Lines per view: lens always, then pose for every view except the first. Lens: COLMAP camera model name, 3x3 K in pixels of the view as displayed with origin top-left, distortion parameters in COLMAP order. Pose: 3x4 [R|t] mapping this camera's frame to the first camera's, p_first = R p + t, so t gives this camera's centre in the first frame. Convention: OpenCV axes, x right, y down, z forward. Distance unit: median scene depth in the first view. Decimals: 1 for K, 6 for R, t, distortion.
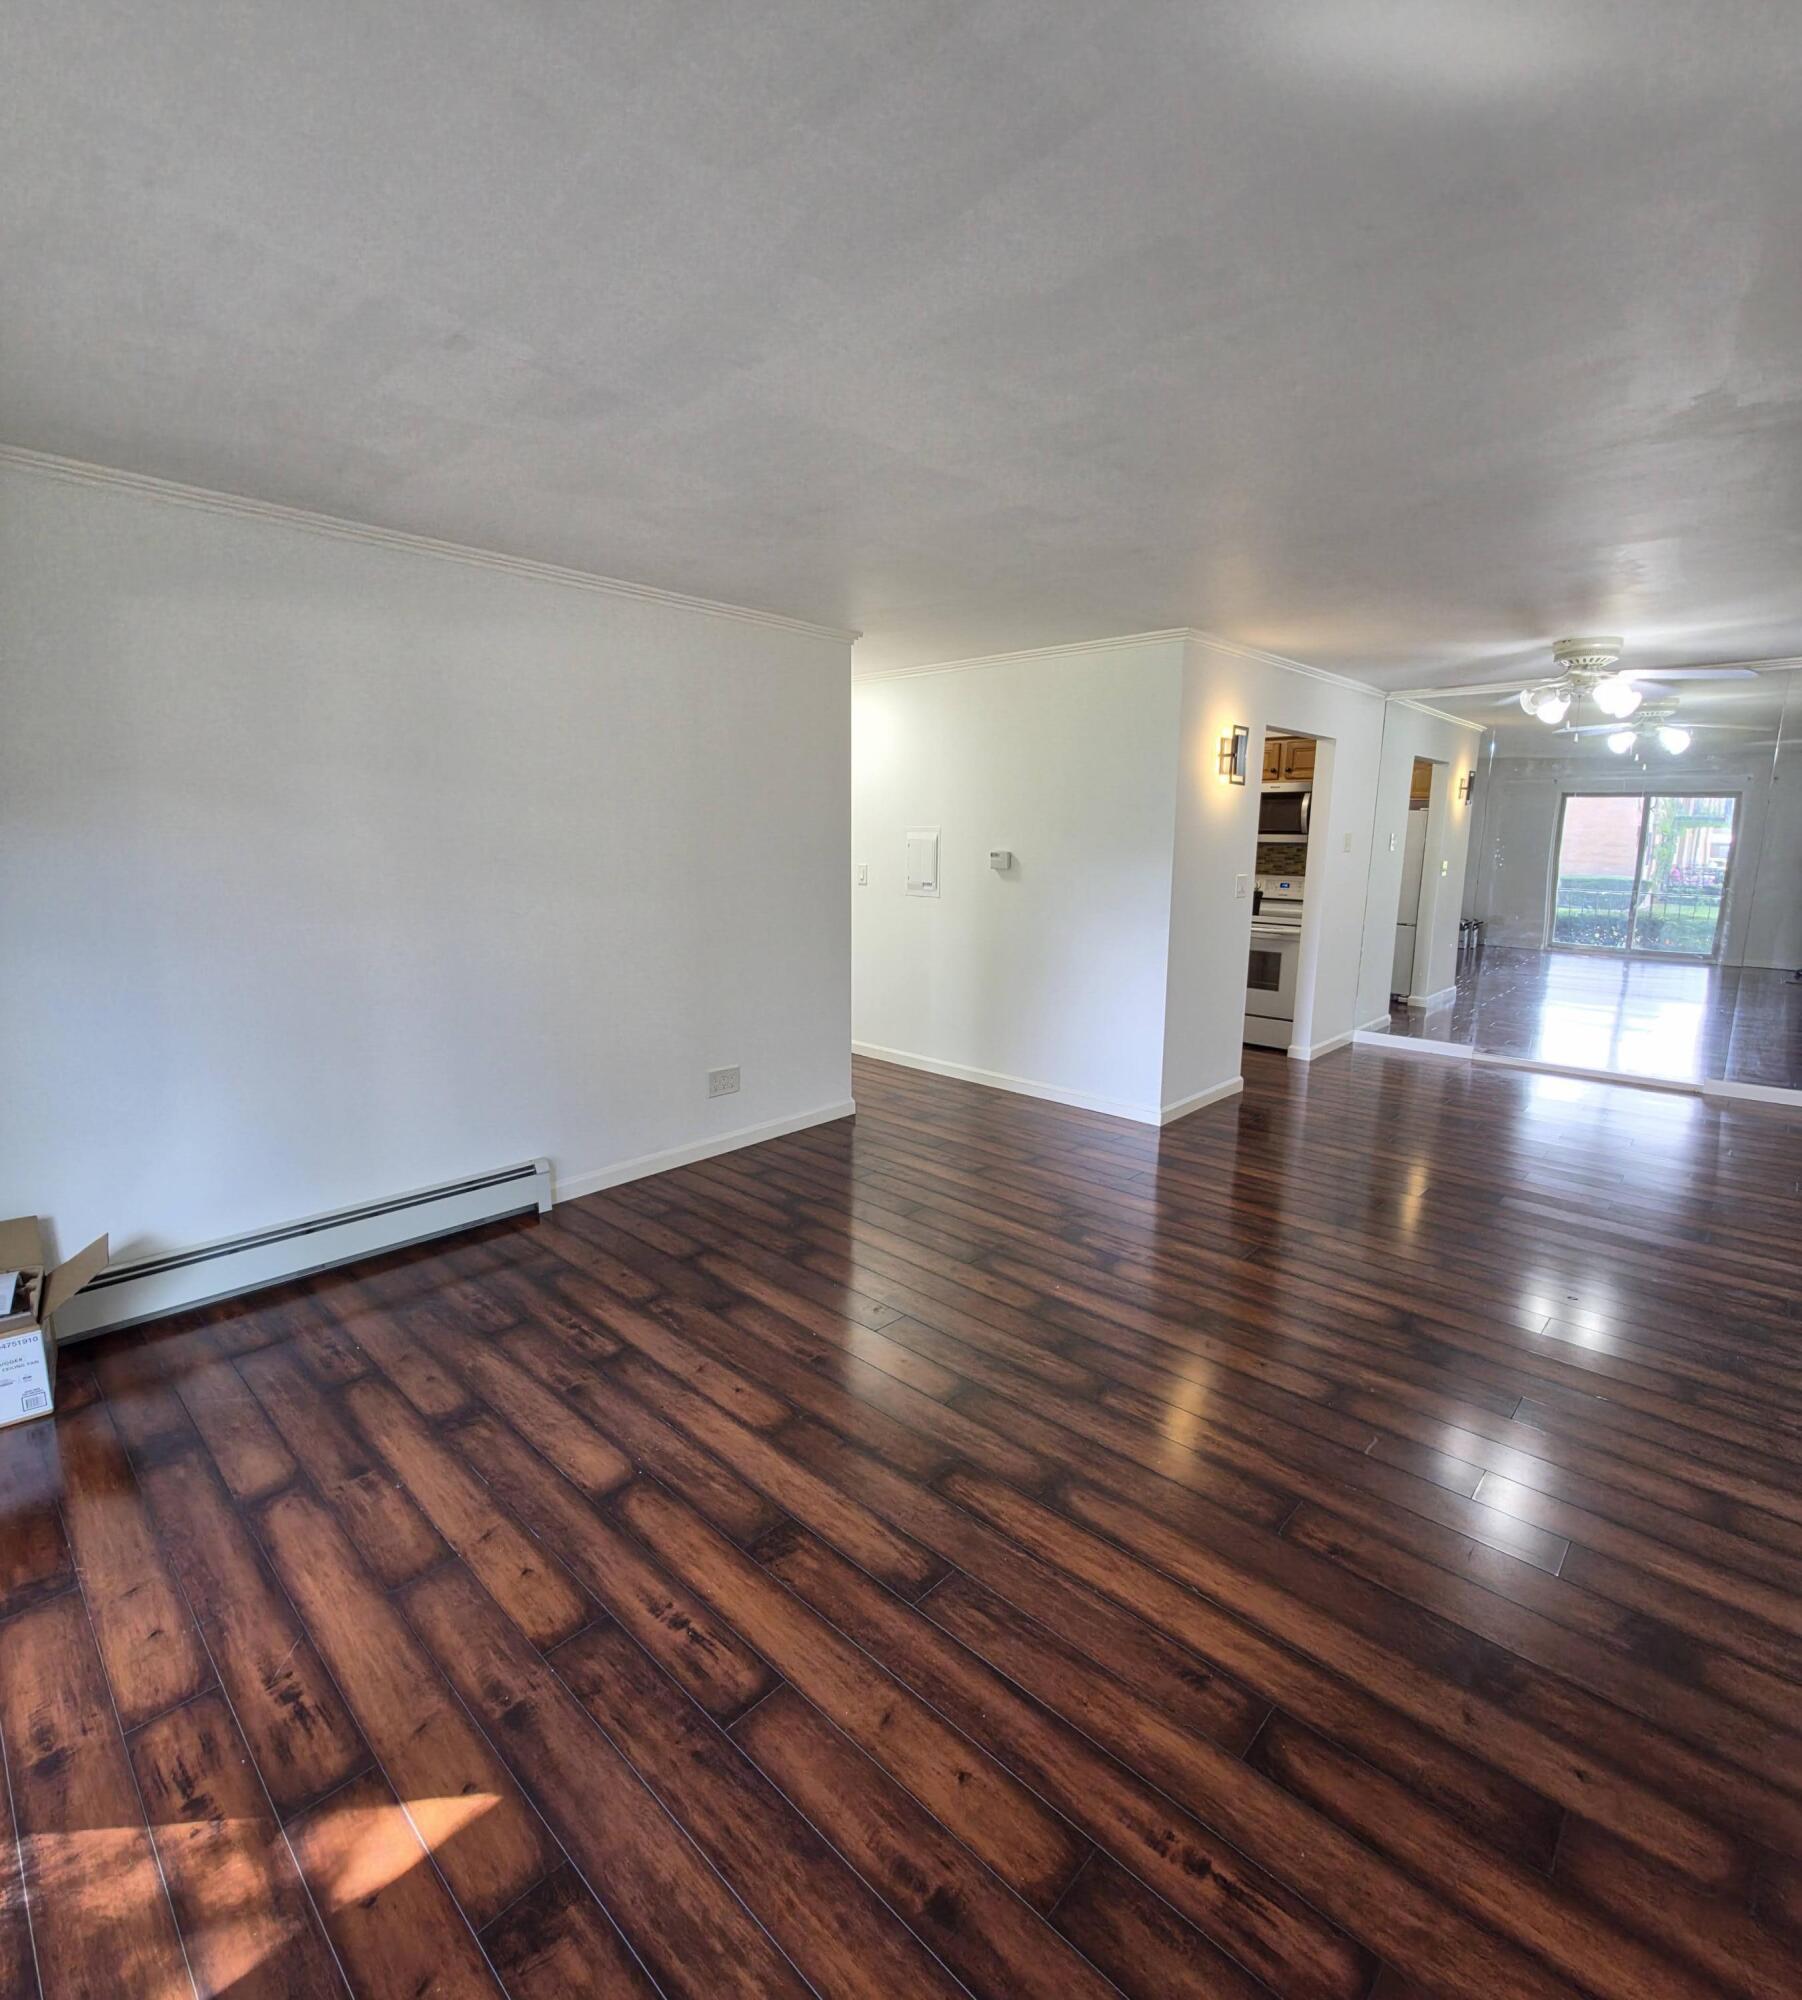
lens RADIAL K [[959.5, 0, 901.0], [0, 959.5, 1000.0], [0, 0, 1]] dist [-0.000870, -0.000059]
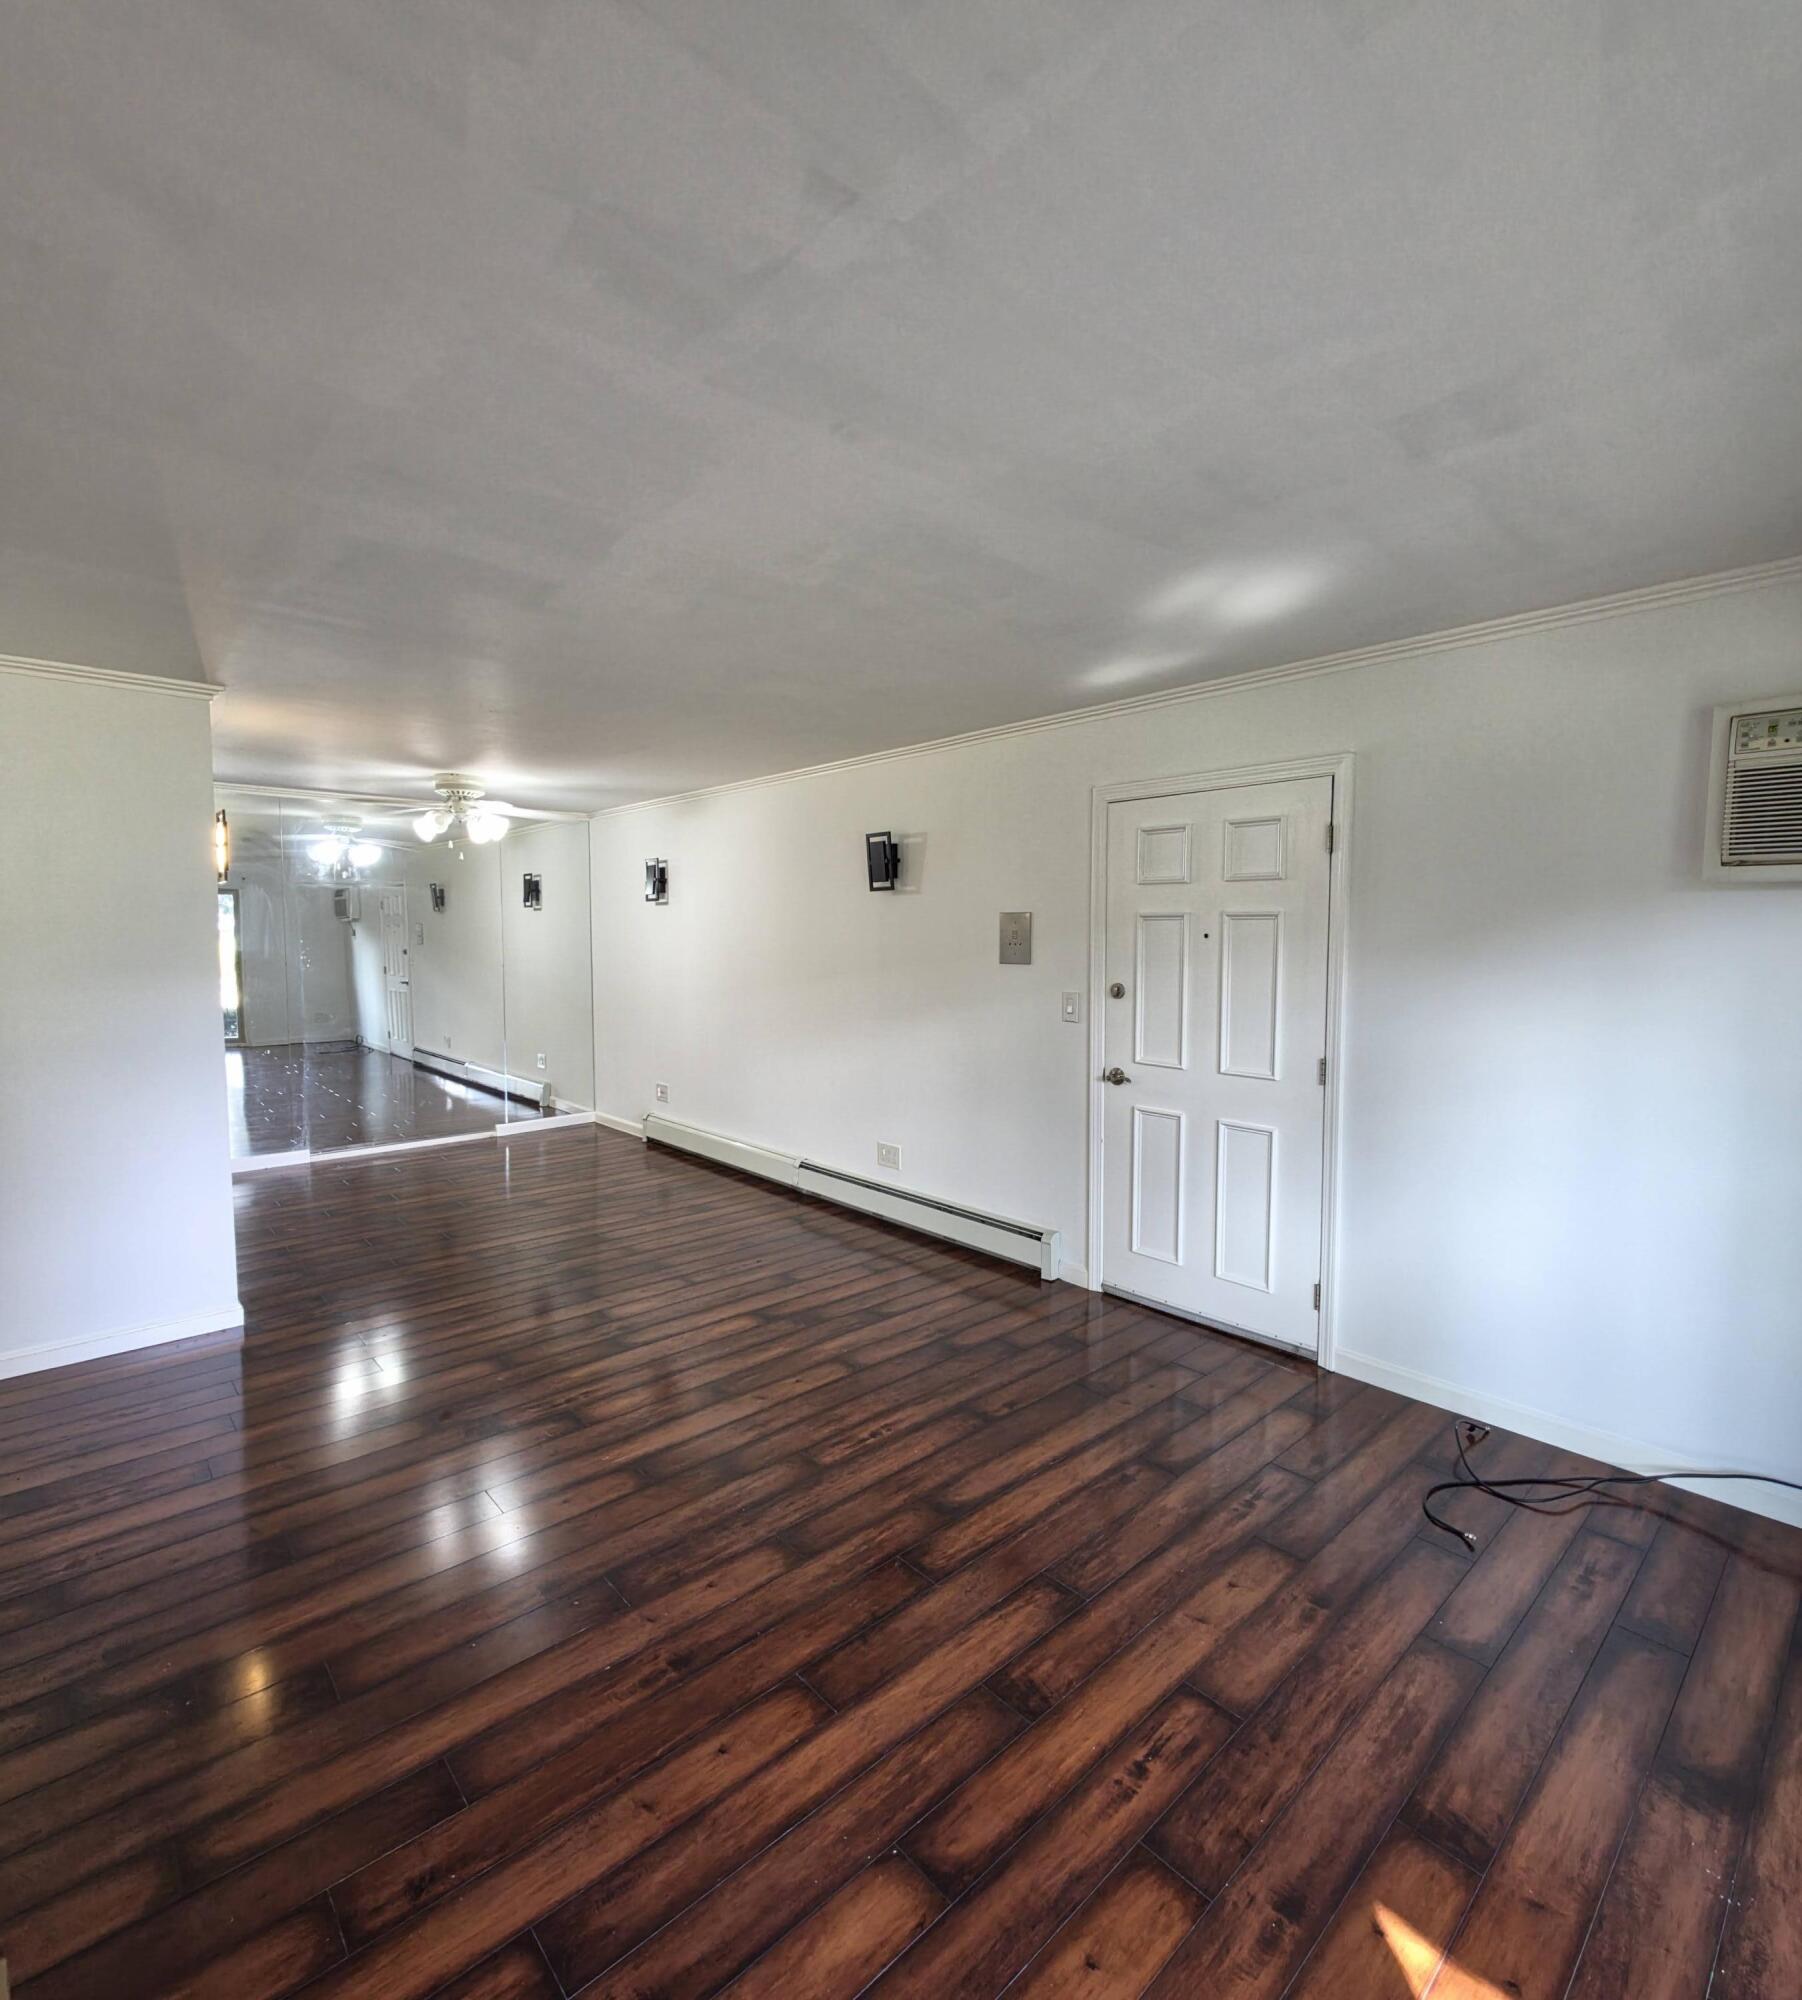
lens RADIAL K [[964.1, 0, 910.8], [0, 964.1, 1002.6], [0, 0, 1]] dist [-0.001844, 0.000206]
pose [[0.069789, -0.079347, 0.994401, -1.115615], [0.173412, 0.982619, 0.066236, -0.201325], [-0.982373, 0.167819, 0.082336, 0.993232]]
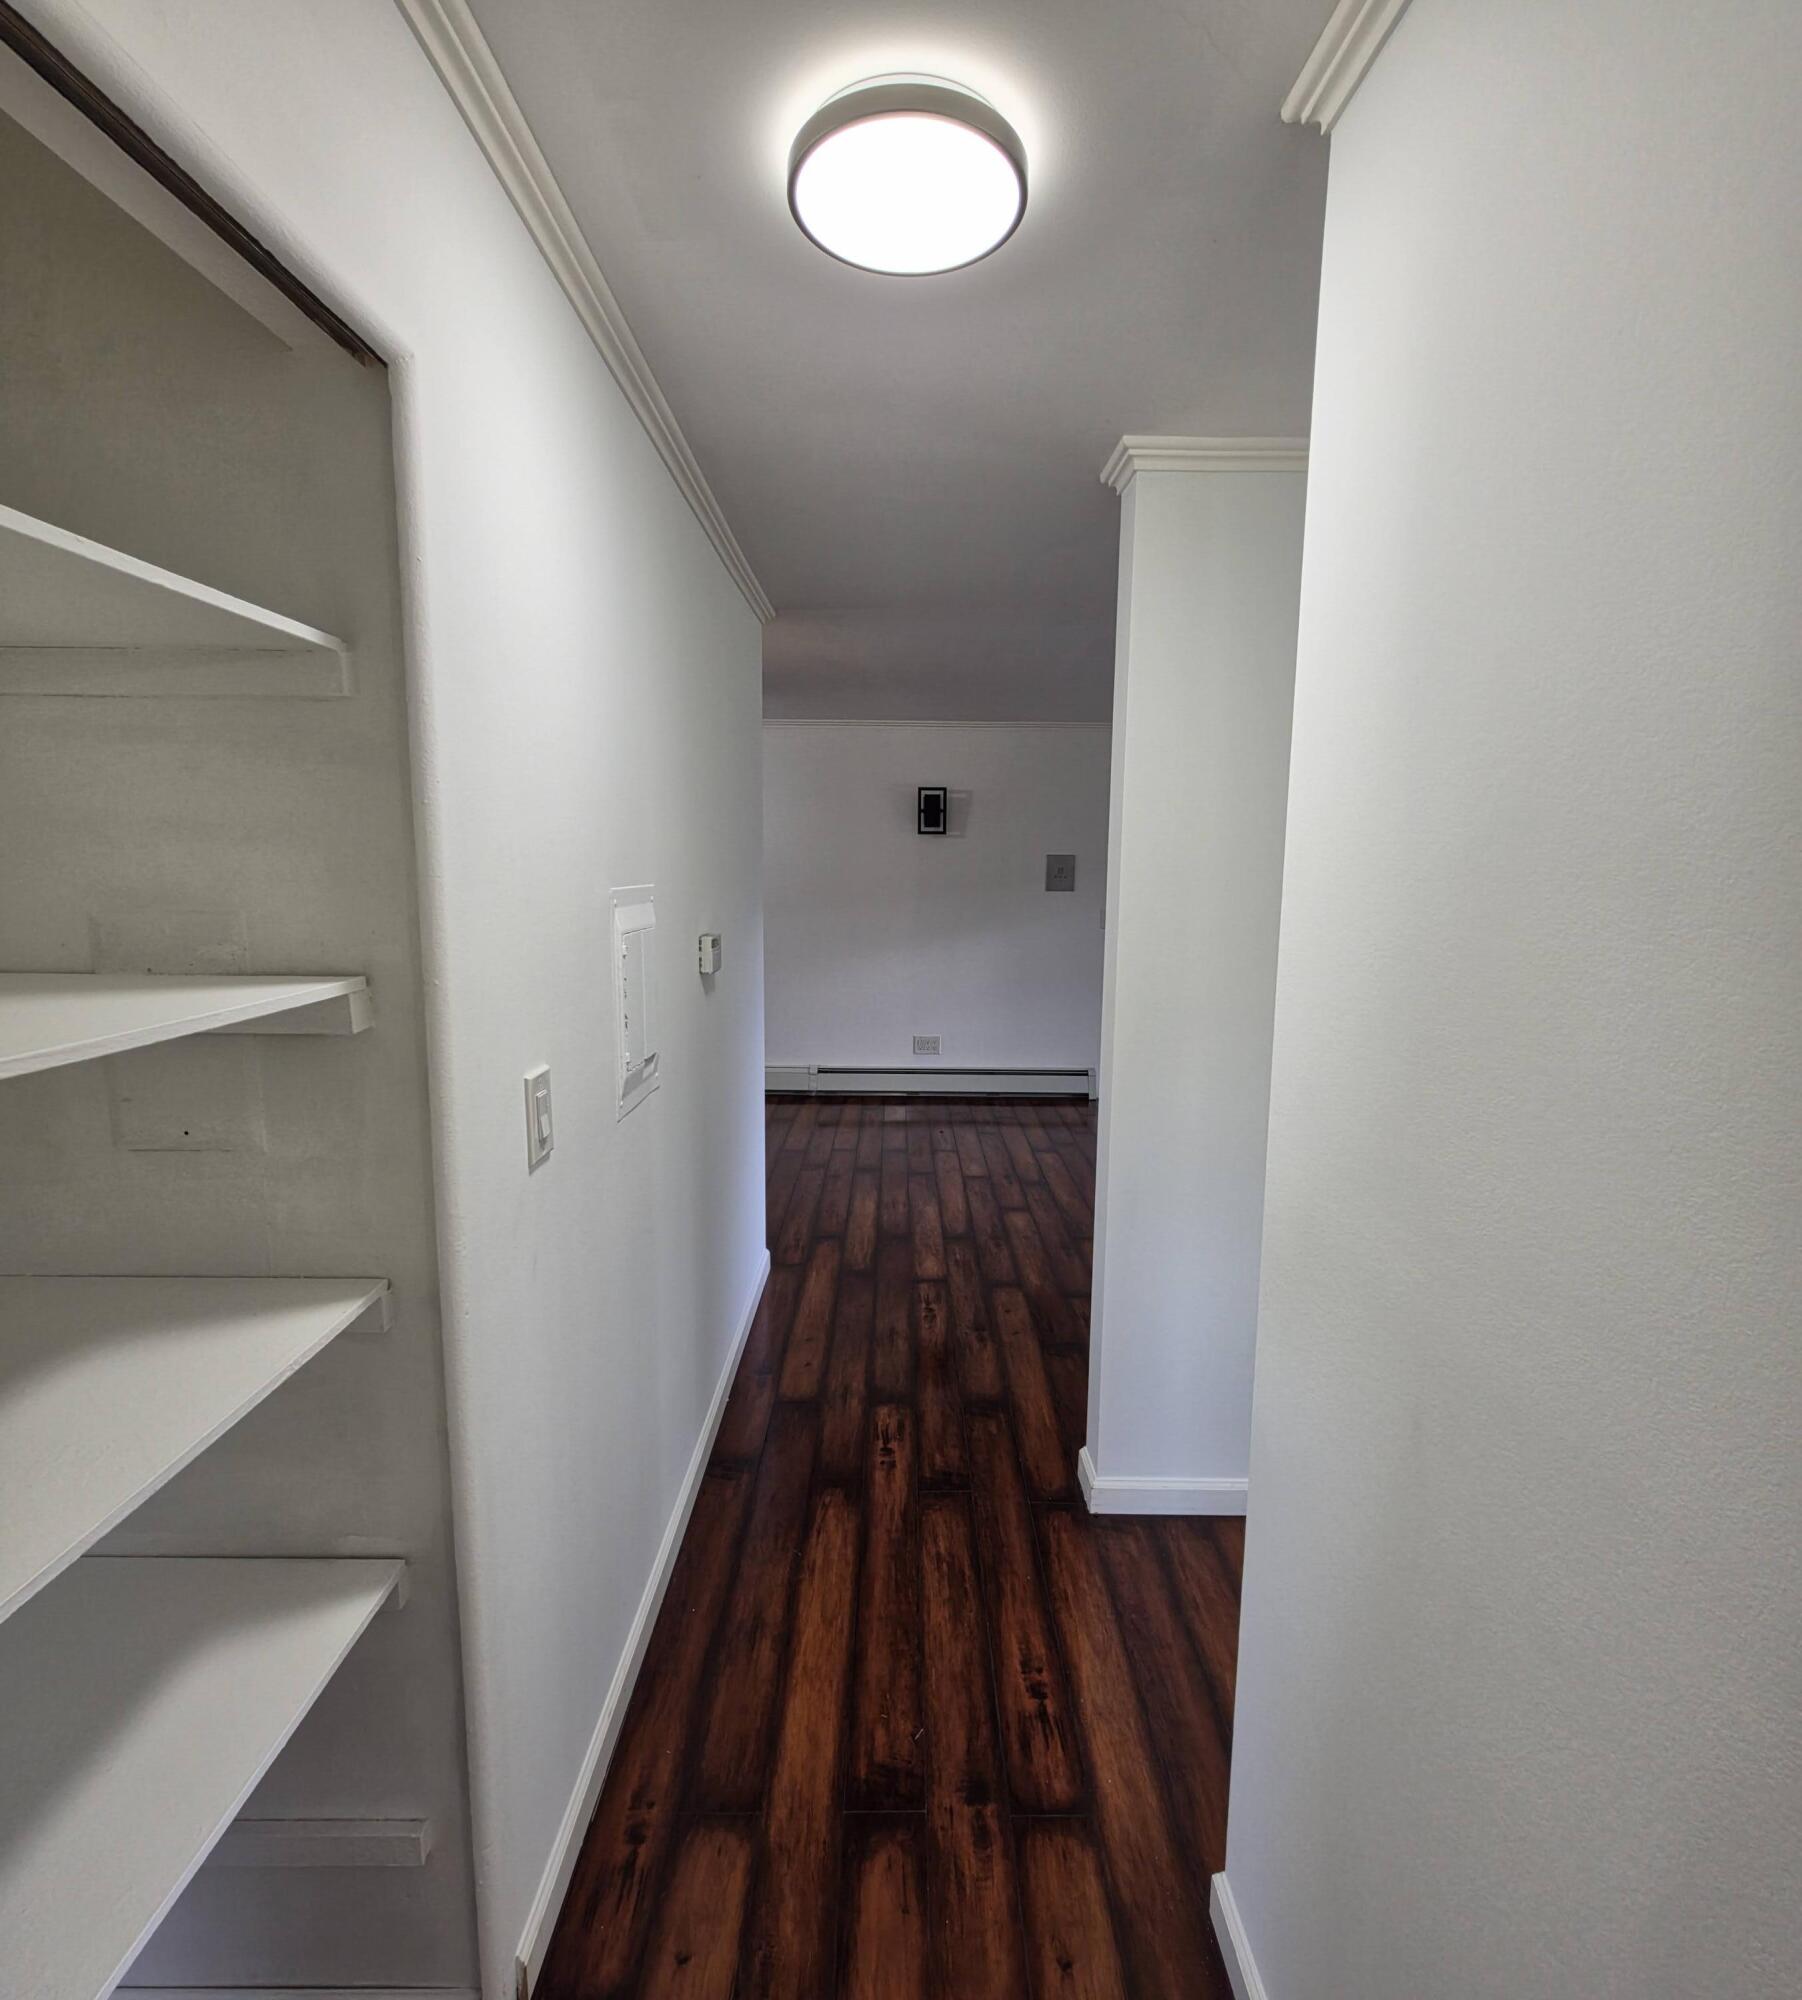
lens RADIAL K [[959.5, 0, 901.0], [0, 959.5, 1000.0], [0, 0, 1]] dist [-0.000870, -0.000059]
pose [[-0.691081, -0.115031, 0.713565, -0.818816], [0.113008, 0.957915, 0.263869, -0.669479], [-0.713888, 0.262994, -0.648998, 3.555898]]
